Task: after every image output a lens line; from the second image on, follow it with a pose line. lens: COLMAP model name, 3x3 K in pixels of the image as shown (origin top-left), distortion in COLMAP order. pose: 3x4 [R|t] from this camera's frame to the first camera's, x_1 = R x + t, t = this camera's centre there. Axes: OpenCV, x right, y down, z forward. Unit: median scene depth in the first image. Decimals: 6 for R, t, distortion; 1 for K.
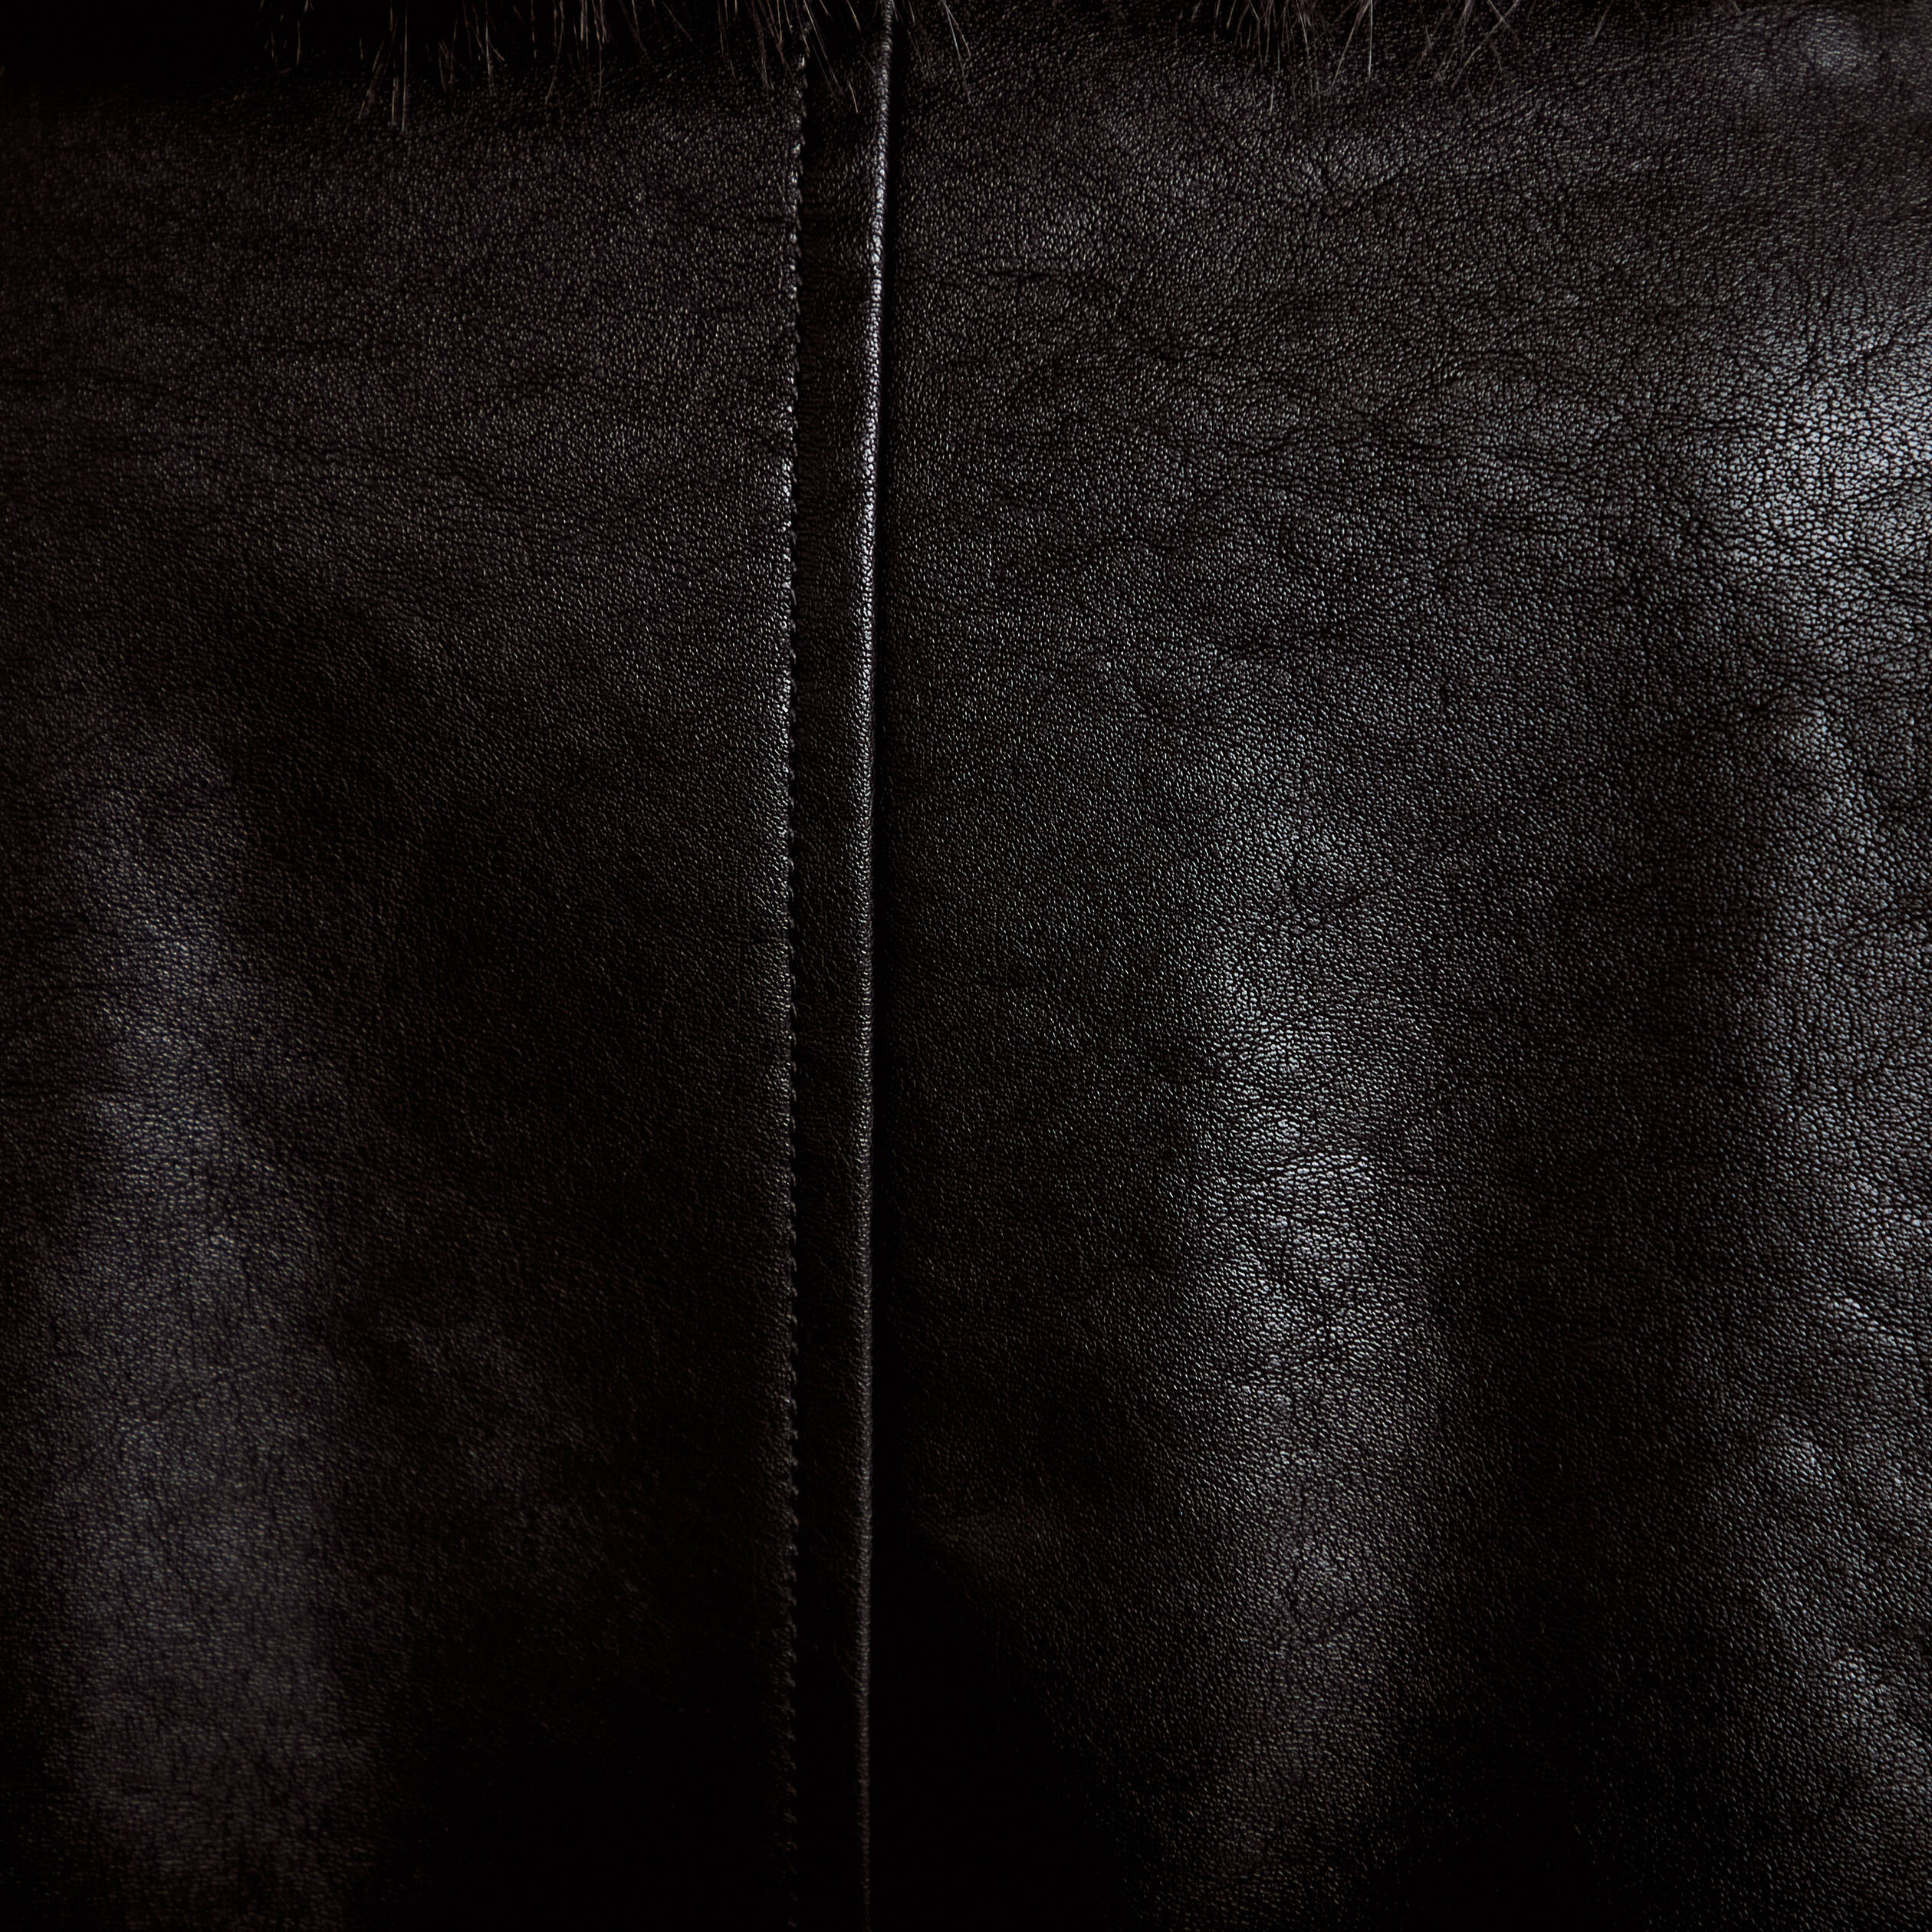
lens RADIAL K [[4977.0, 0, 965.6], [0, 4977.0, 966.4], [0, 0, 1]] dist [0.058741, 0.000000]
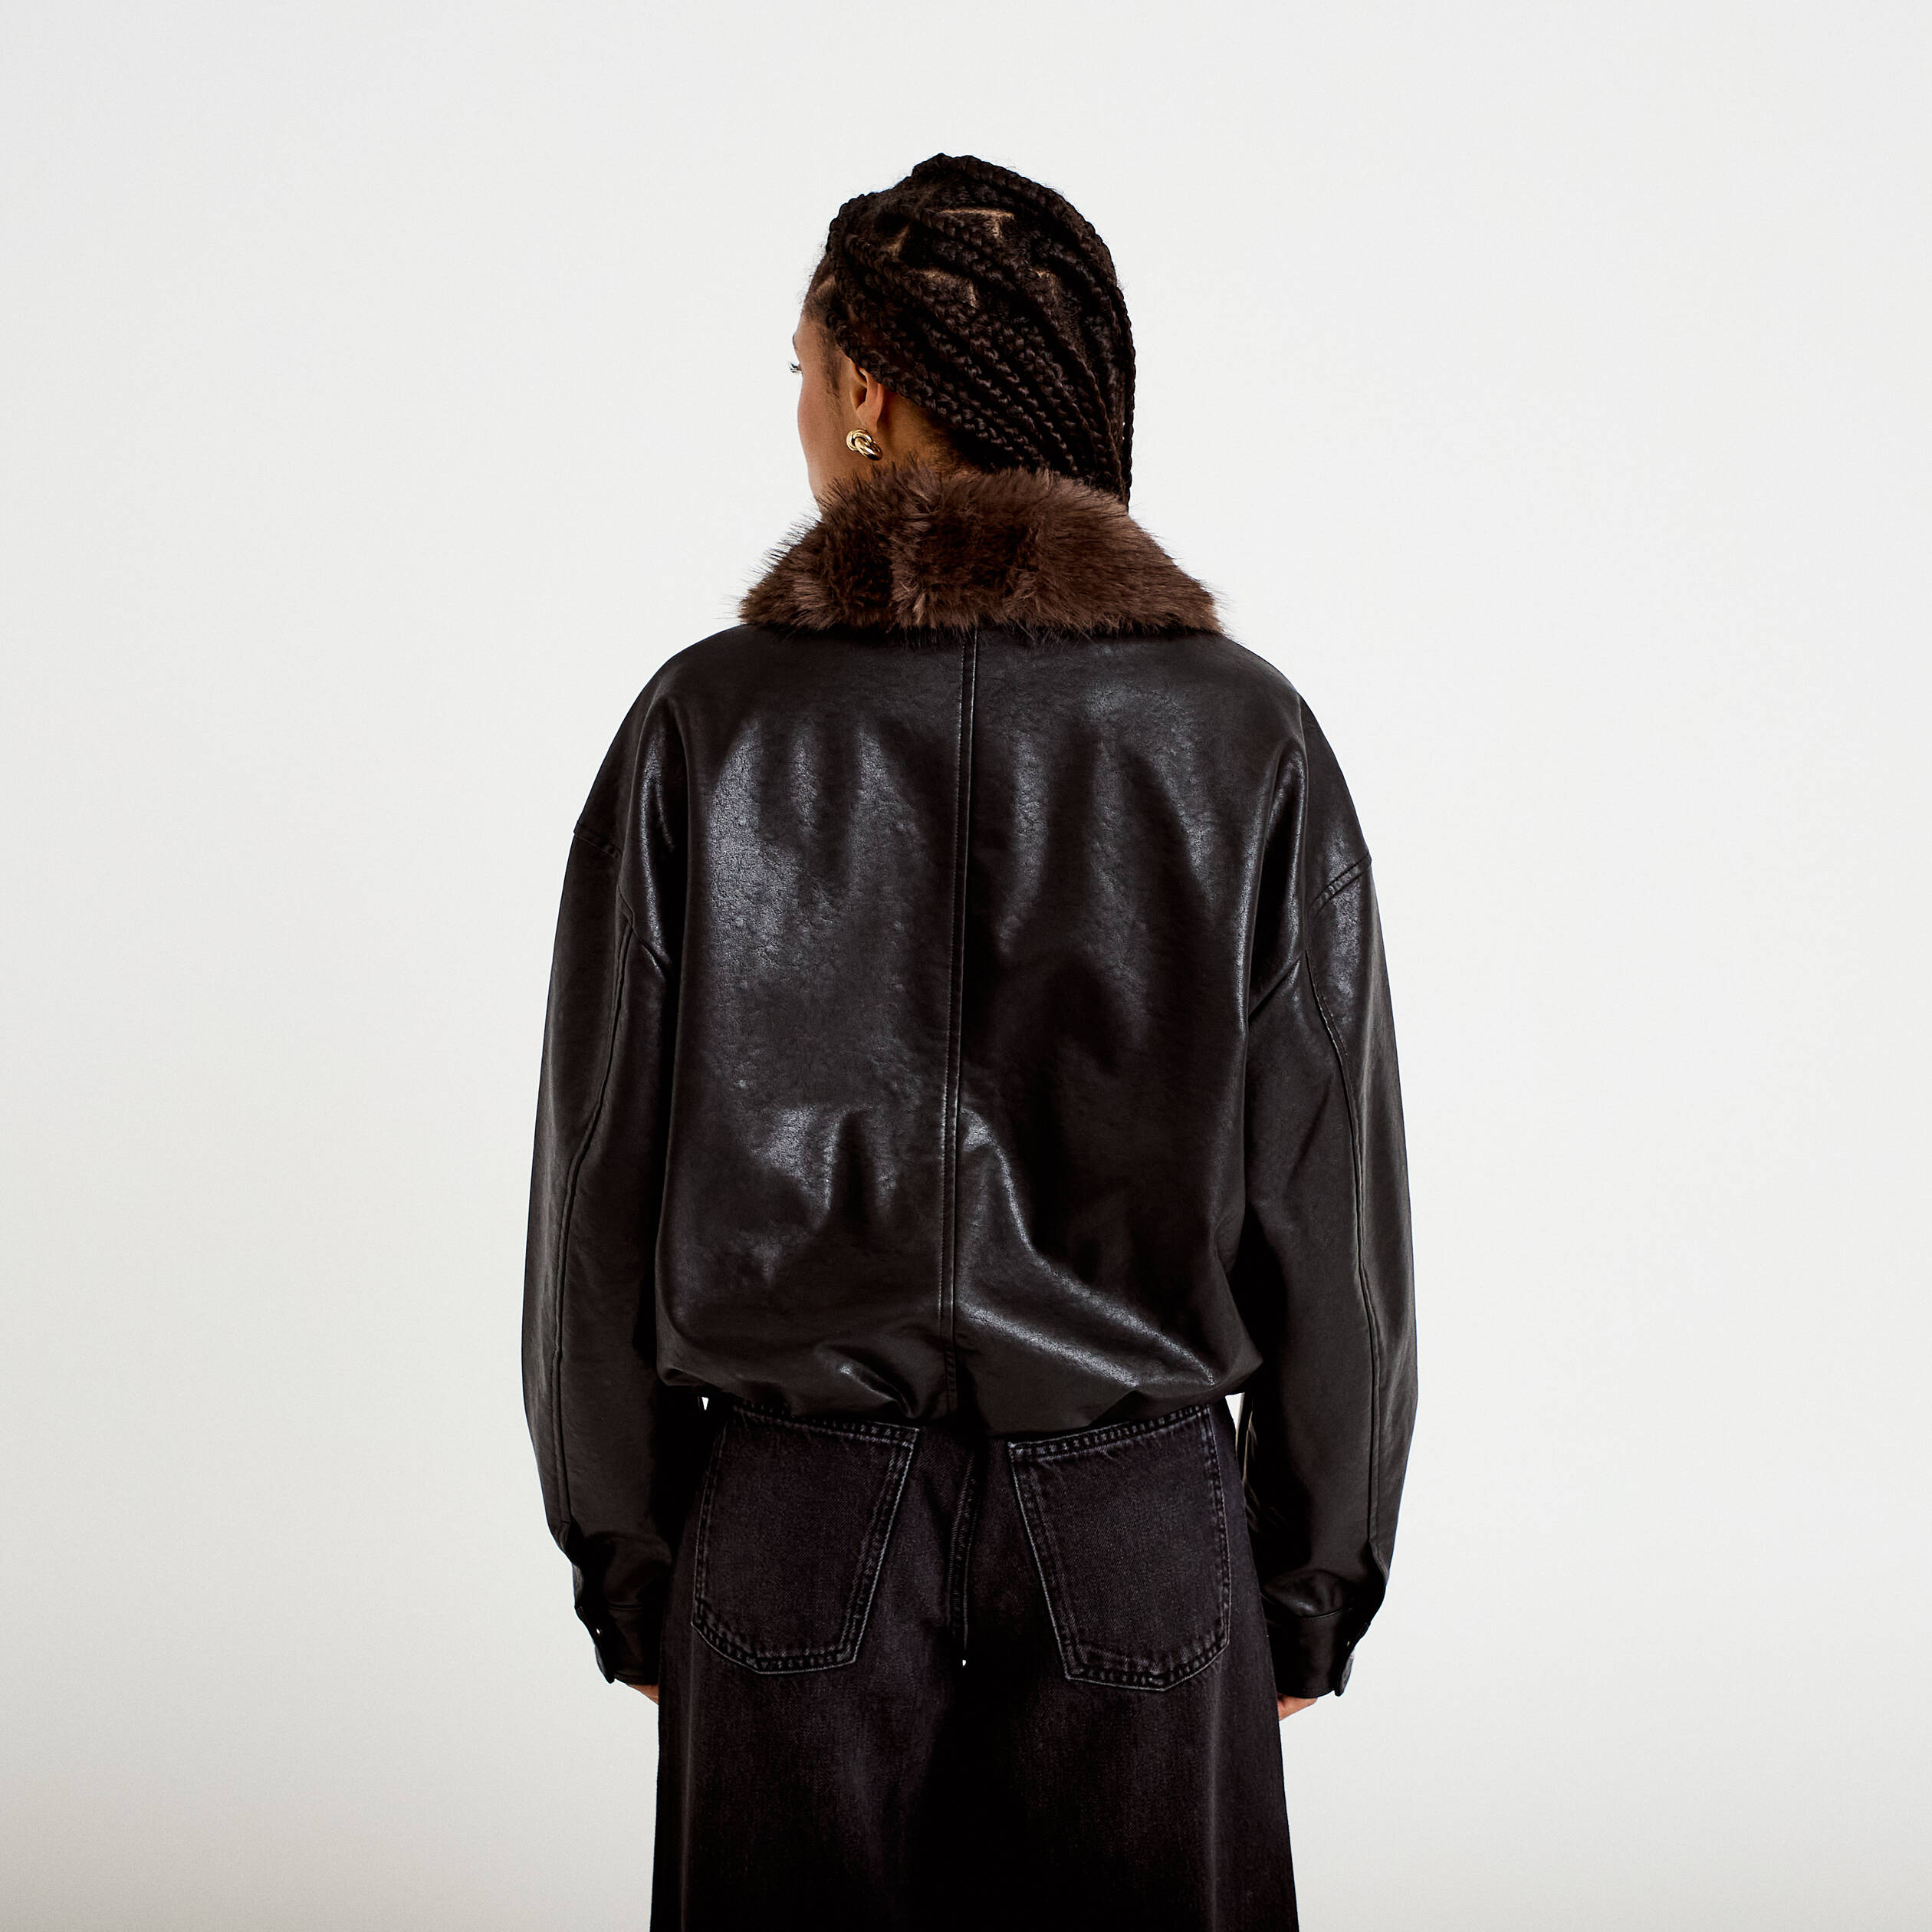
lens RADIAL K [[3017.1, 0, 966.6], [0, 3017.1, 965.4], [0, 0, 1]] dist [-0.002954, 0.000000]
pose [[0.999196, 0.027517, 0.029152, -0.143647], [-0.027552, 0.999620, 0.000796, 0.273041], [-0.029119, -0.001599, 0.999575, -3.352588]]
